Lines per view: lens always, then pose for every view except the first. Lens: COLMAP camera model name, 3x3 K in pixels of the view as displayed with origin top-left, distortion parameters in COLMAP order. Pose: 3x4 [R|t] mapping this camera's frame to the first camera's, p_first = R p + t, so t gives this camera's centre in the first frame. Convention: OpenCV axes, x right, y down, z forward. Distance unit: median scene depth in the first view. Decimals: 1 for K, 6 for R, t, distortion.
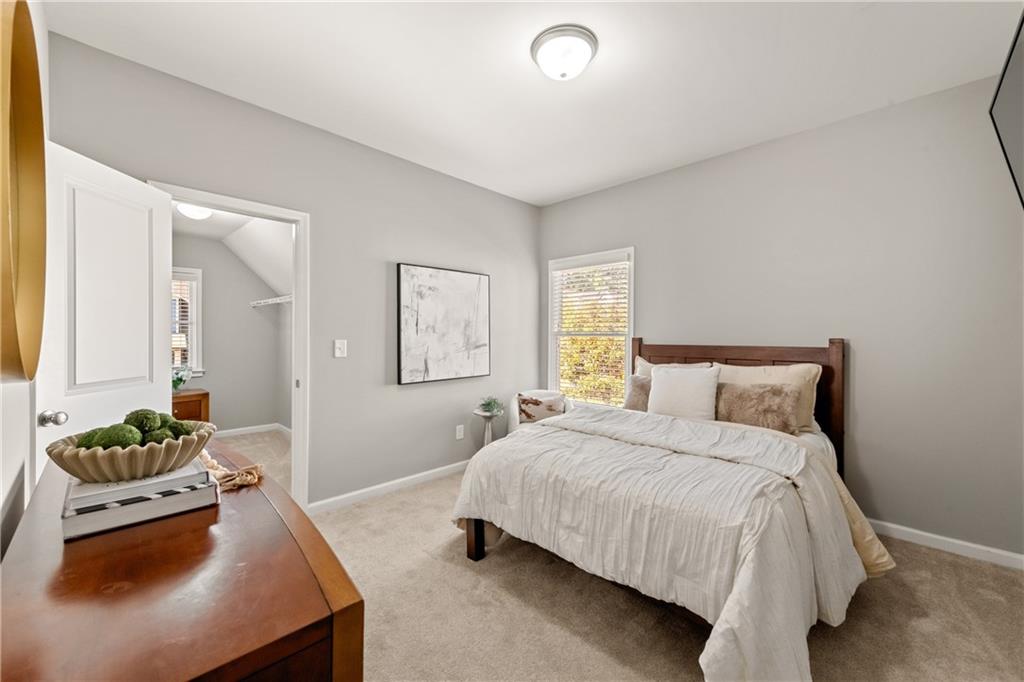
lens RADIAL K [[402.8, 0, 511.8], [0, 402.8, 340.3], [0, 0, 1]] dist [0.000985, 0.000041]
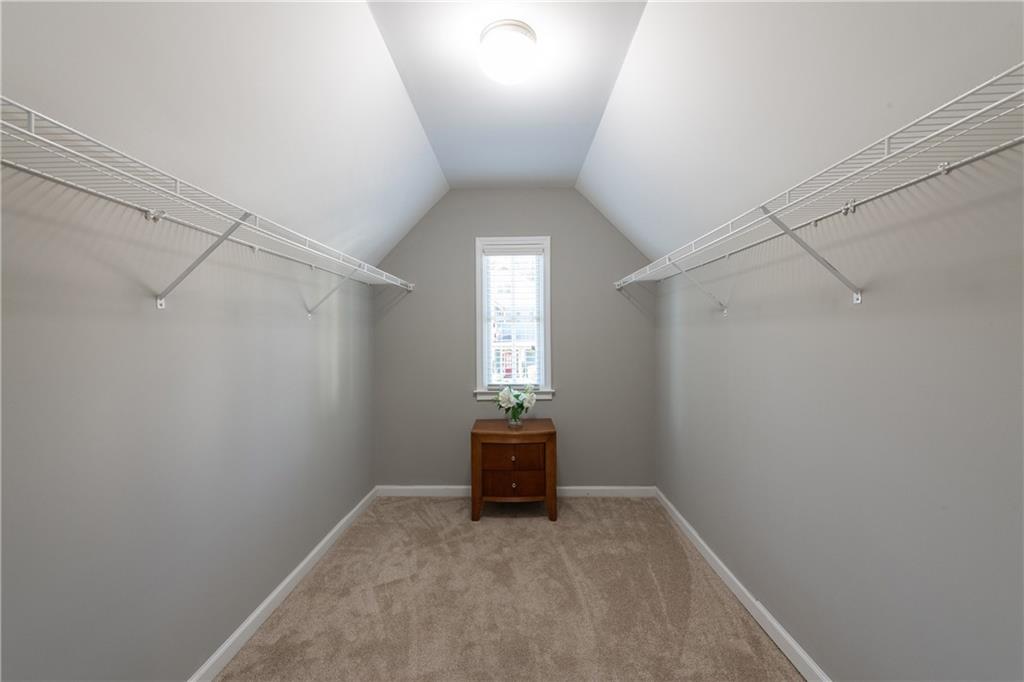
lens RADIAL K [[402.8, 0, 511.3], [0, 402.8, 338.8], [0, 0, 1]] dist [0.000985, 0.000041]
pose [[0.682067, 0.001135, -0.731288, -0.361987], [-0.000945, 0.999999, 0.000670, -0.009027], [0.731289, 0.000234, 0.682068, 0.545848]]
